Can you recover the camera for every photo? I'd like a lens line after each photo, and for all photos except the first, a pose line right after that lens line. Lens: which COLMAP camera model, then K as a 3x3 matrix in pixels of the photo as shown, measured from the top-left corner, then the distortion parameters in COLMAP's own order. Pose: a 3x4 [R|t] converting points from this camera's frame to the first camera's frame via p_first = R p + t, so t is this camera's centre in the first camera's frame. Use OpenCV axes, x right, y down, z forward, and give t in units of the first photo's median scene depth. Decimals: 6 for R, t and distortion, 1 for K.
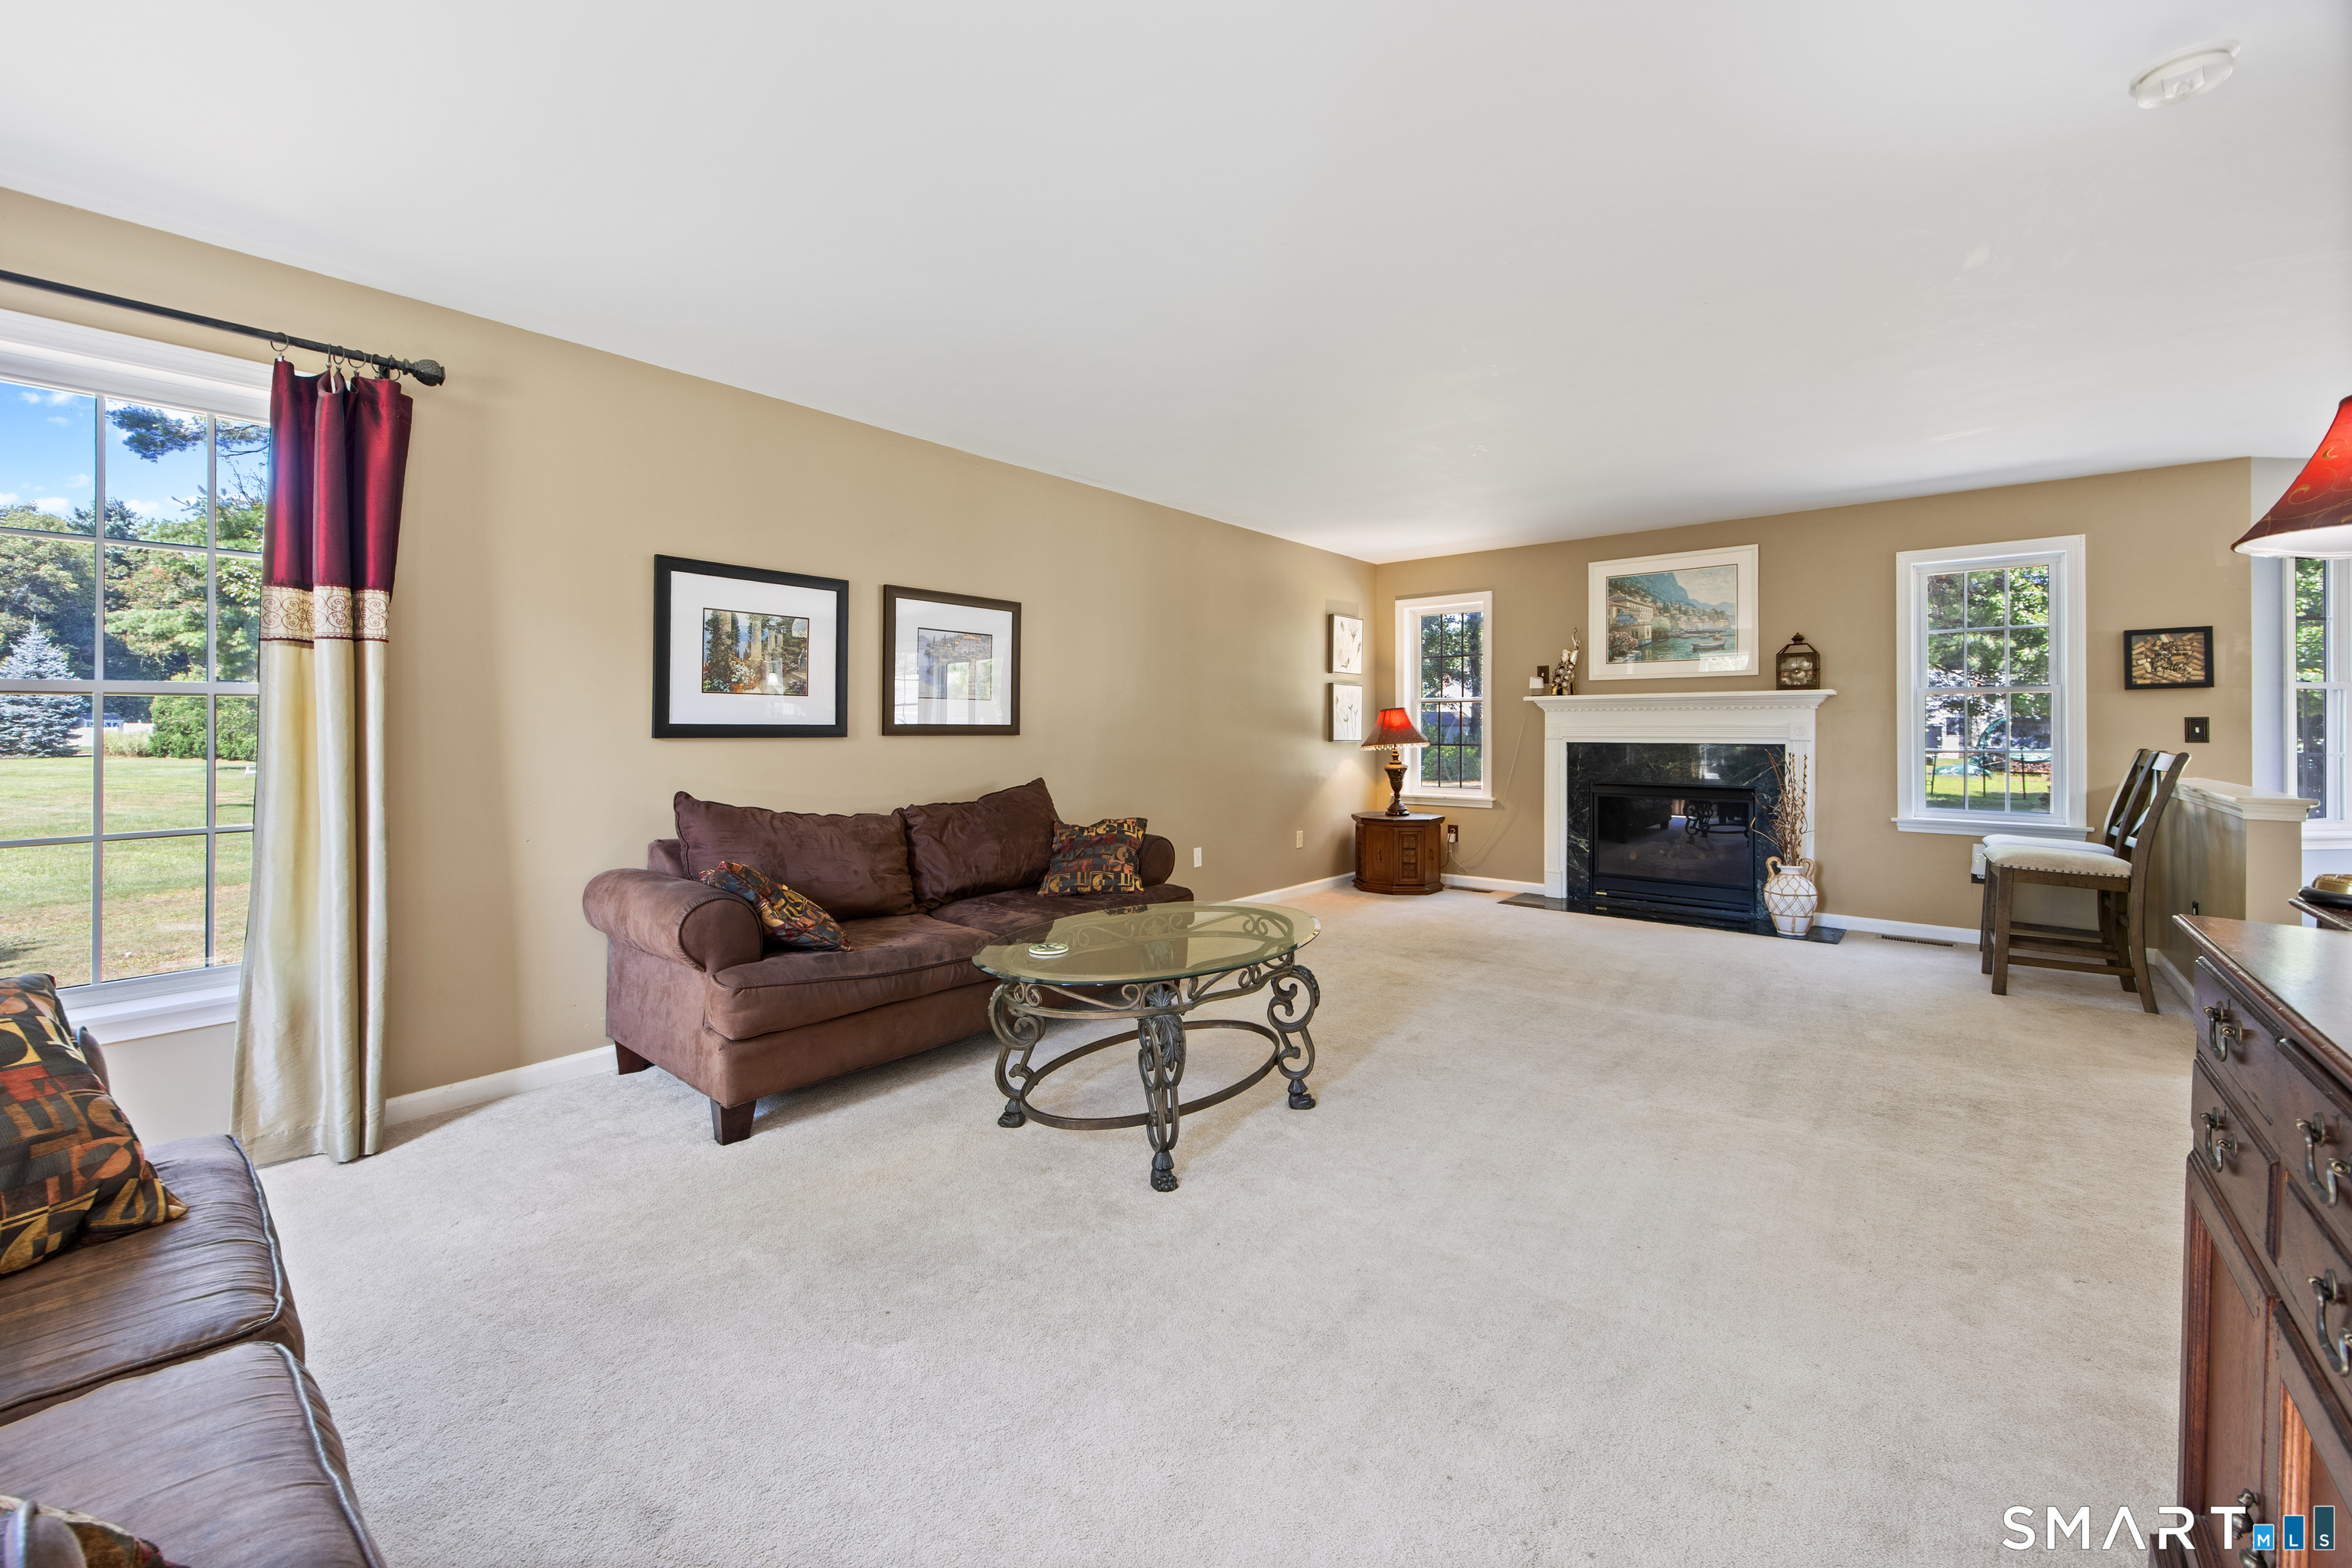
lens RADIAL K [[936.1, 0, 1192.6], [0, 936.1, 727.1], [0, 0, 1]] dist [0.006773, -0.000223]
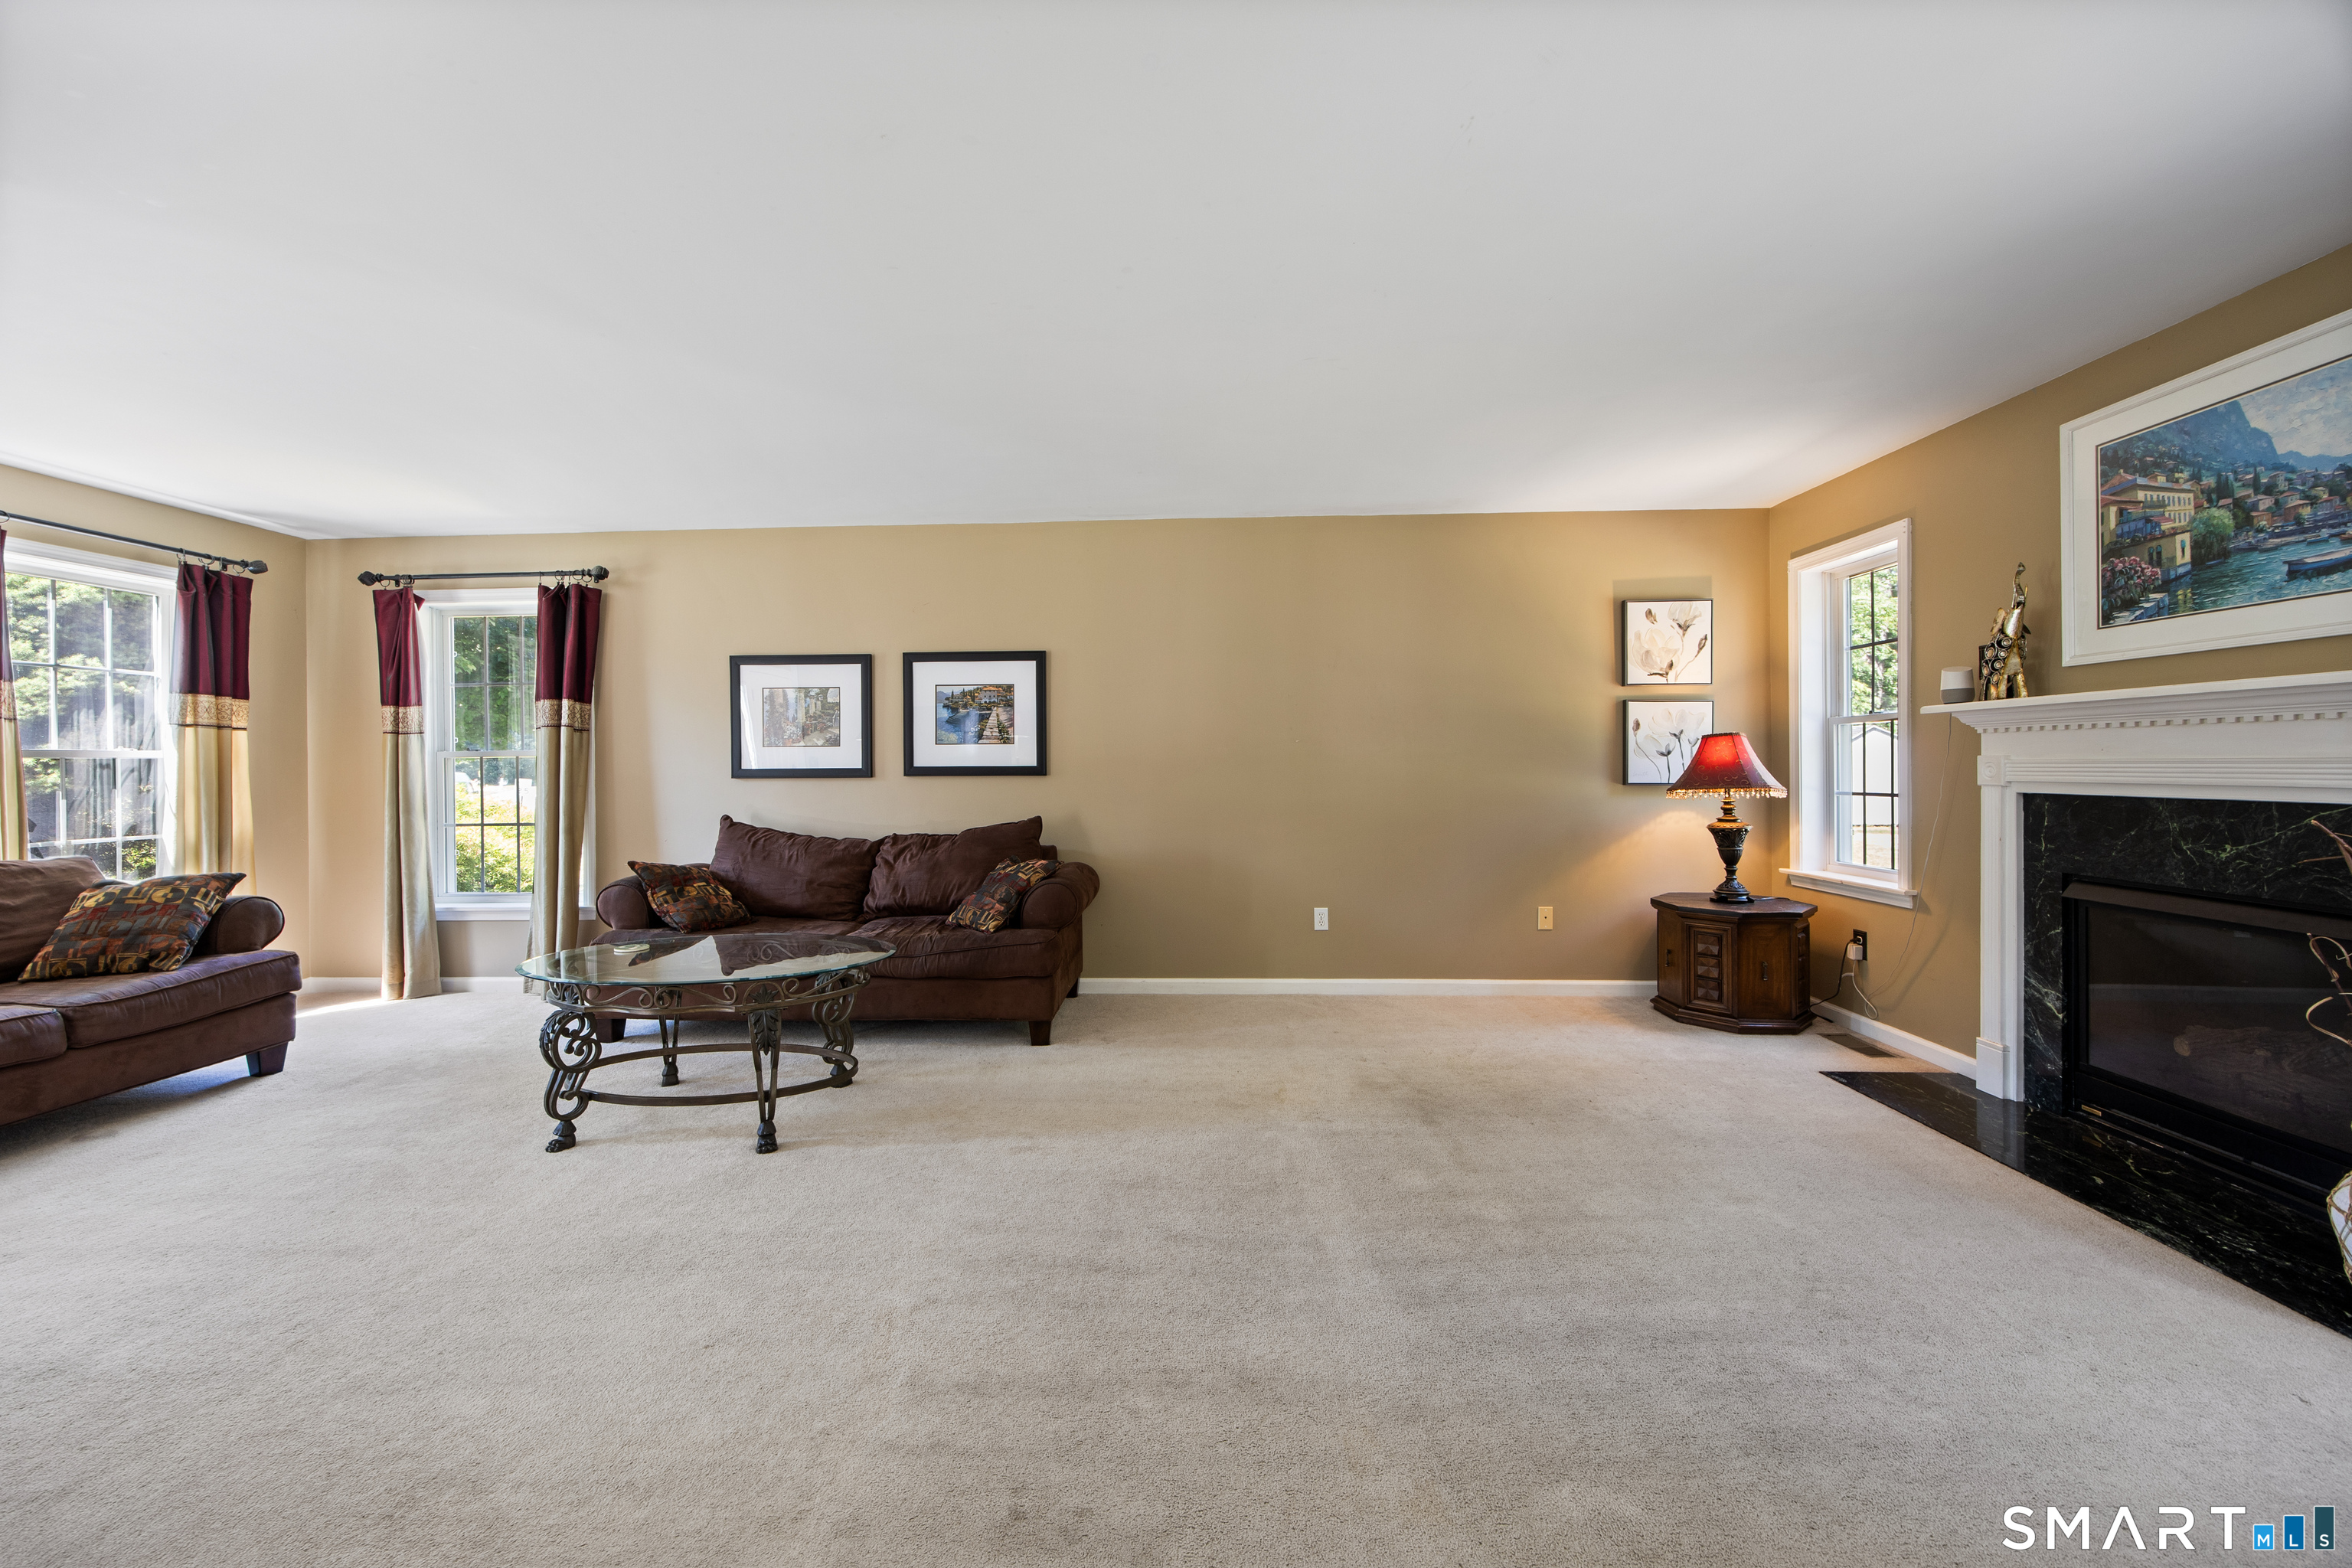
lens RADIAL K [[936.1, 0, 1166.7], [0, 936.1, 762.8], [0, 0, 1]] dist [0.006773, -0.000223]
pose [[0.605119, -0.006143, -0.796111, 0.748373], [0.007943, 0.999967, -0.001679, -0.003494], [0.796095, -0.005307, 0.605148, 0.467812]]
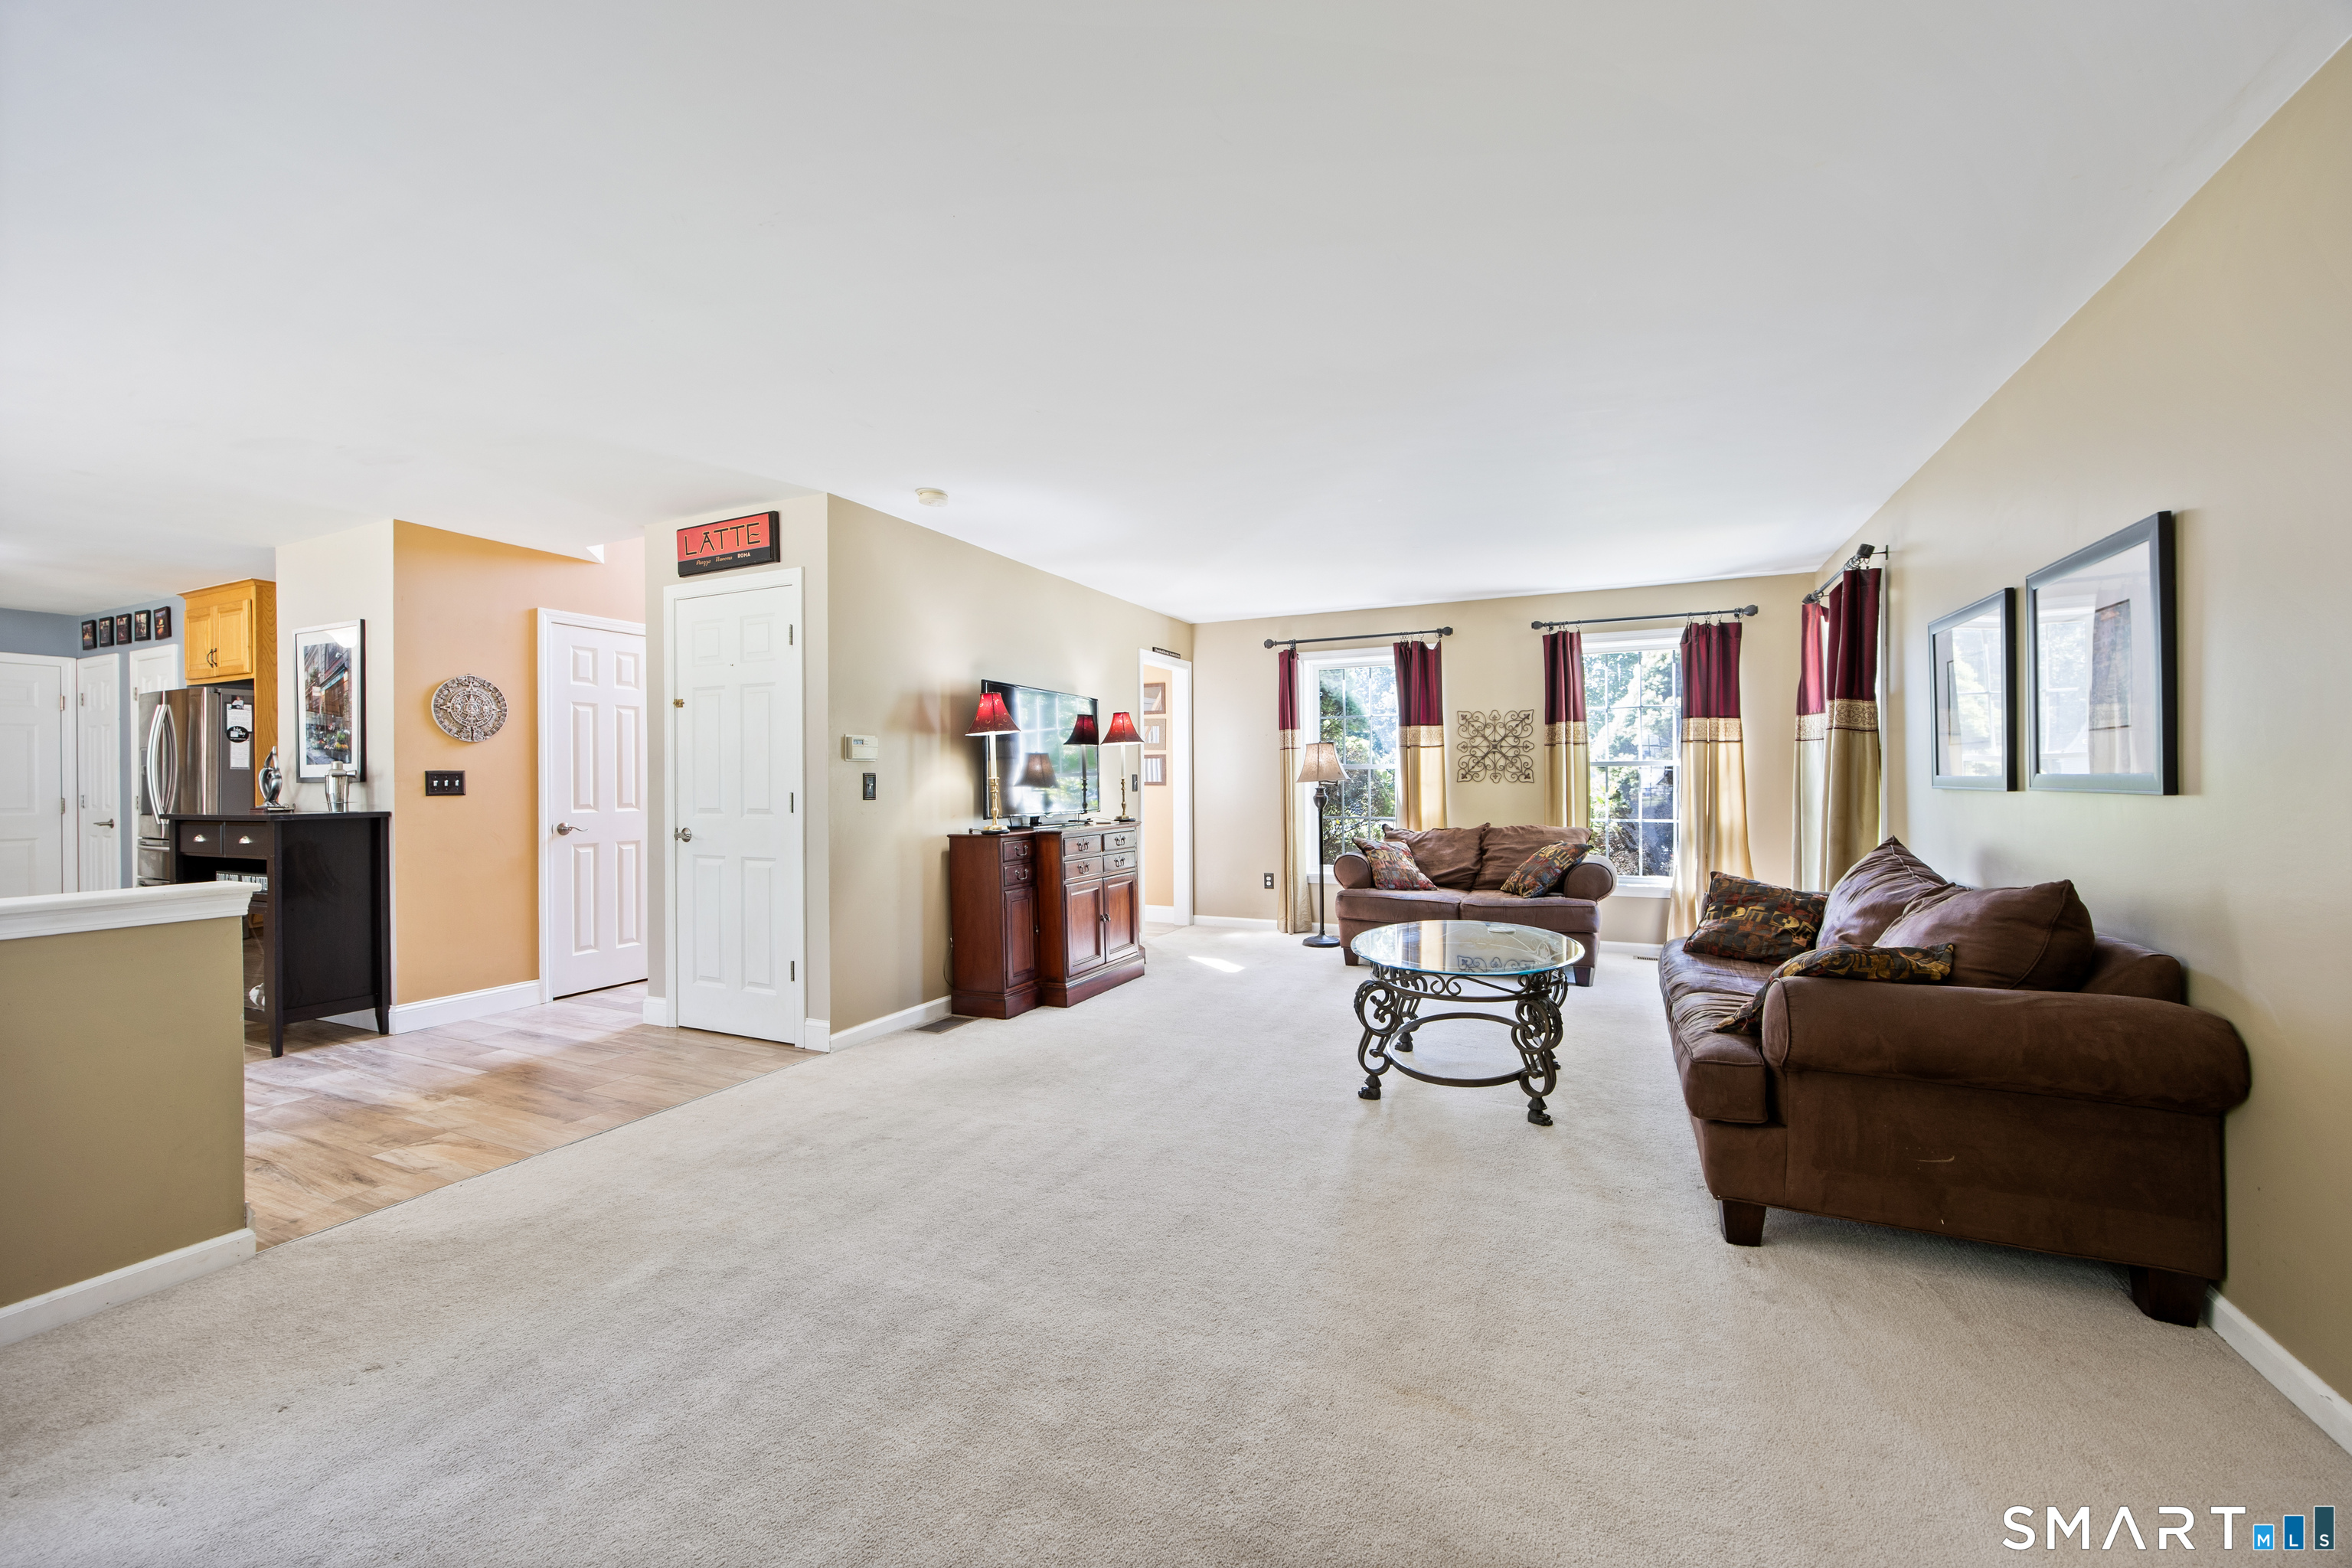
lens RADIAL K [[936.1, 0, 1164.0], [0, 936.1, 776.3], [0, 0, 1]] dist [0.006773, -0.000223]
pose [[-0.966365, 0.000326, -0.257173, 0.434265], [-0.000587, 0.999994, 0.003473, -0.005771], [0.257173, 0.003507, -0.966359, 1.312175]]
